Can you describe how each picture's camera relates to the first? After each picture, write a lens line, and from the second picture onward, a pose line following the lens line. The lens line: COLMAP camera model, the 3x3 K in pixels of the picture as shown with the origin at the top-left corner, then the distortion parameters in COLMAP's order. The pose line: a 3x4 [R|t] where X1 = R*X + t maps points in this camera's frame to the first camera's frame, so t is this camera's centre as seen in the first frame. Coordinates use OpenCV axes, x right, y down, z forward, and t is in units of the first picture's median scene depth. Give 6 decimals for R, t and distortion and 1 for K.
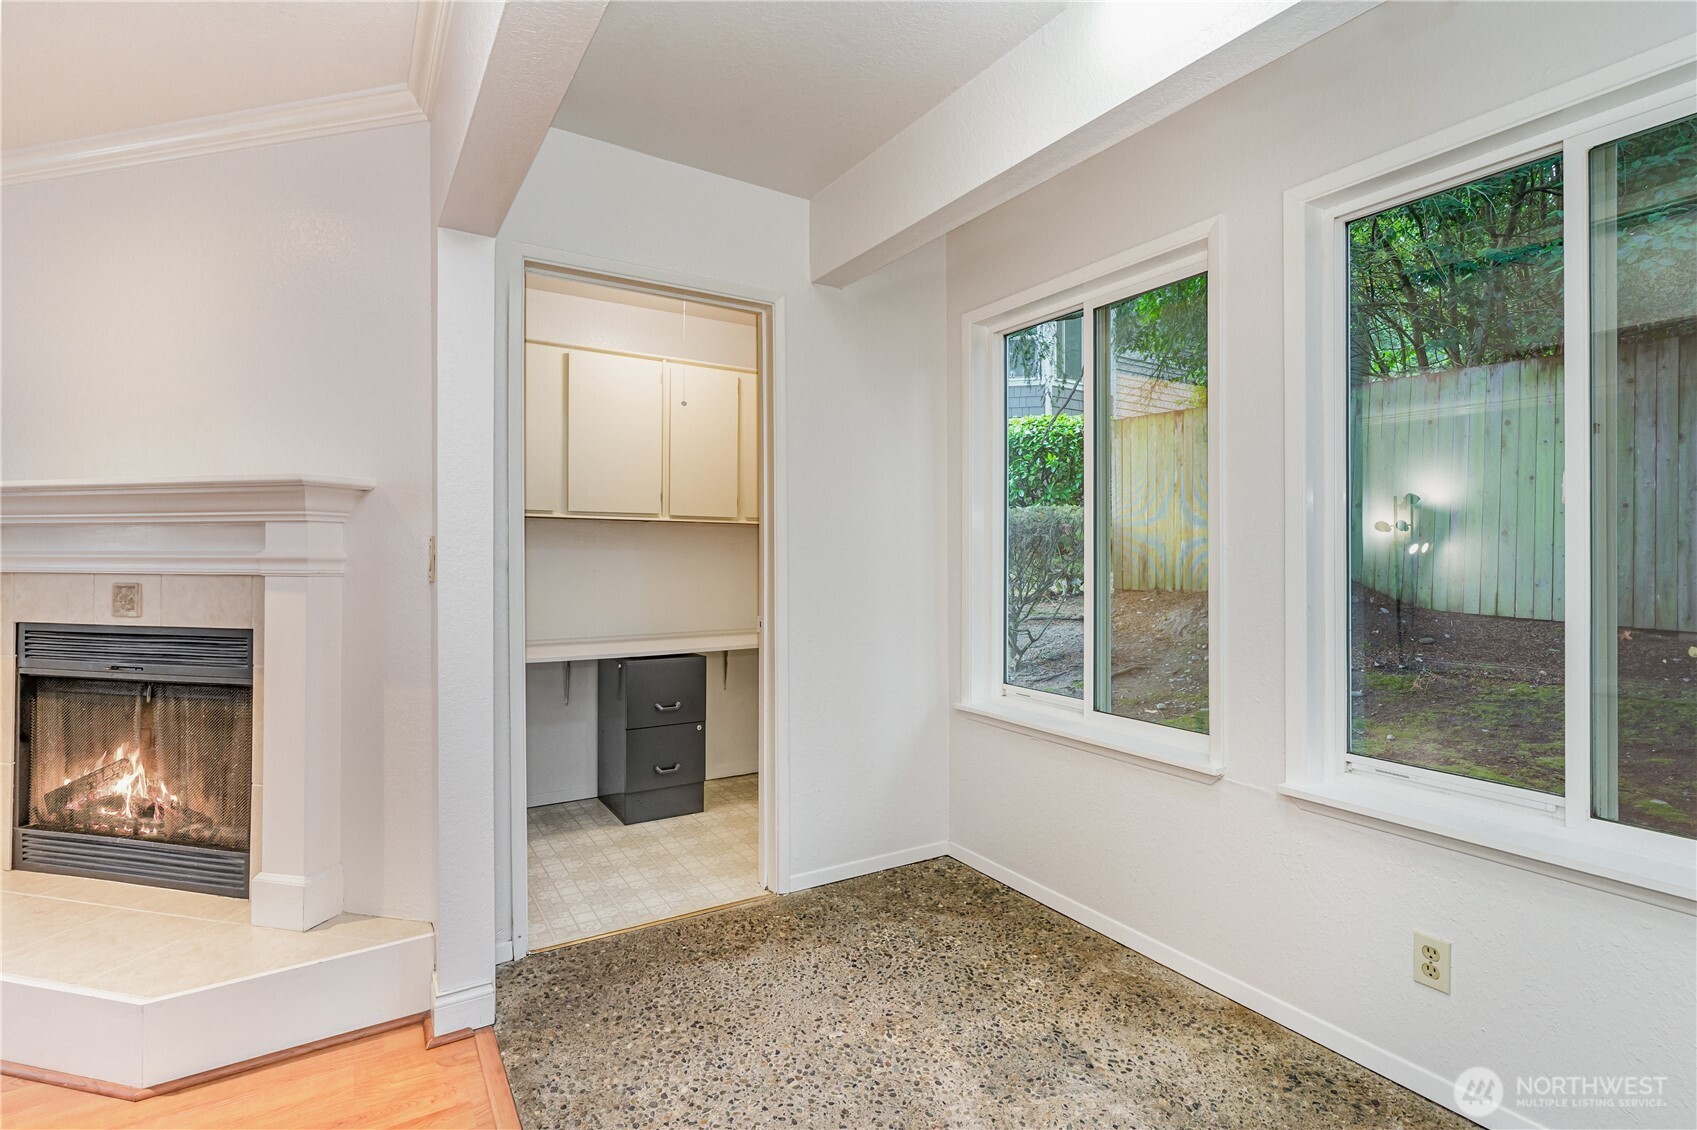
lens RADIAL K [[794.4, 0, 847.7], [0, 794.4, 551.4], [0, 0, 1]] dist [-0.002230, -0.000313]
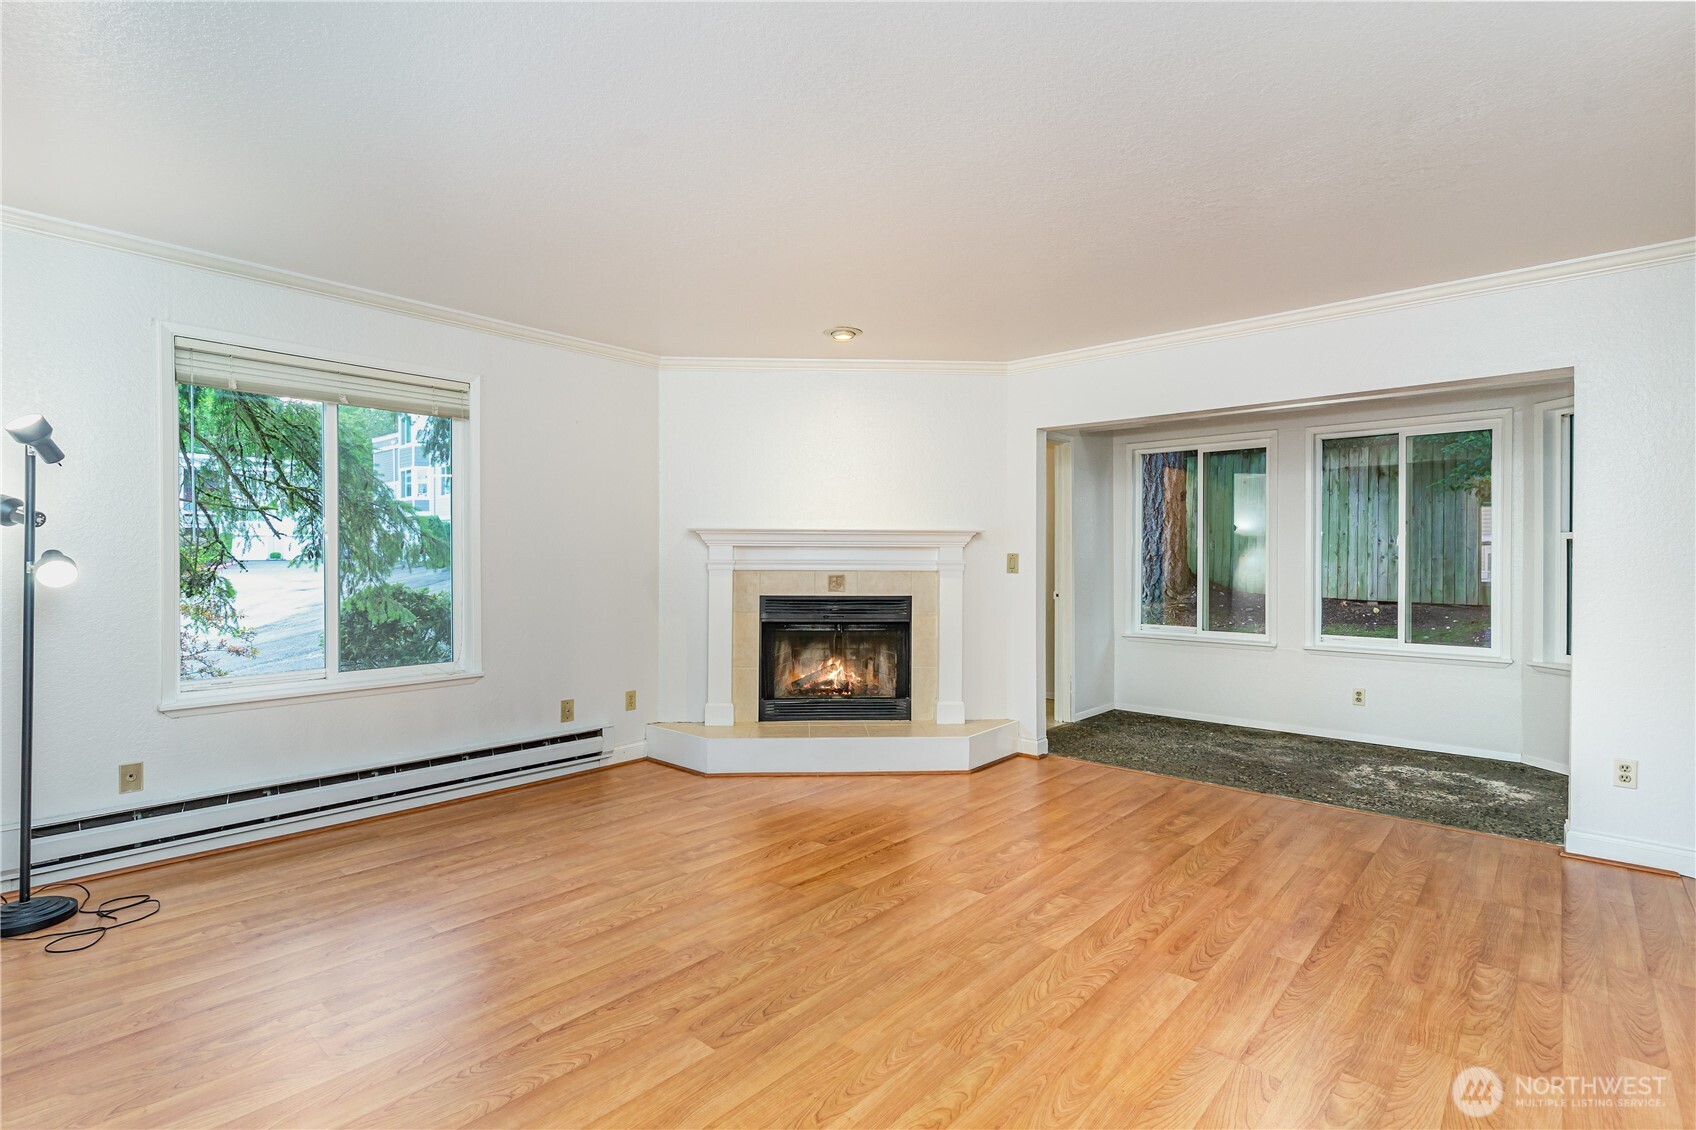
lens RADIAL K [[811.5, 0, 843.6], [0, 811.5, 561.5], [0, 0, 1]] dist [0.004294, -0.000030]
pose [[0.953557, -0.000097, 0.301214, -1.519582], [-0.001825, 0.999980, 0.006099, -0.007246], [-0.301208, -0.006365, 0.953537, -0.996894]]
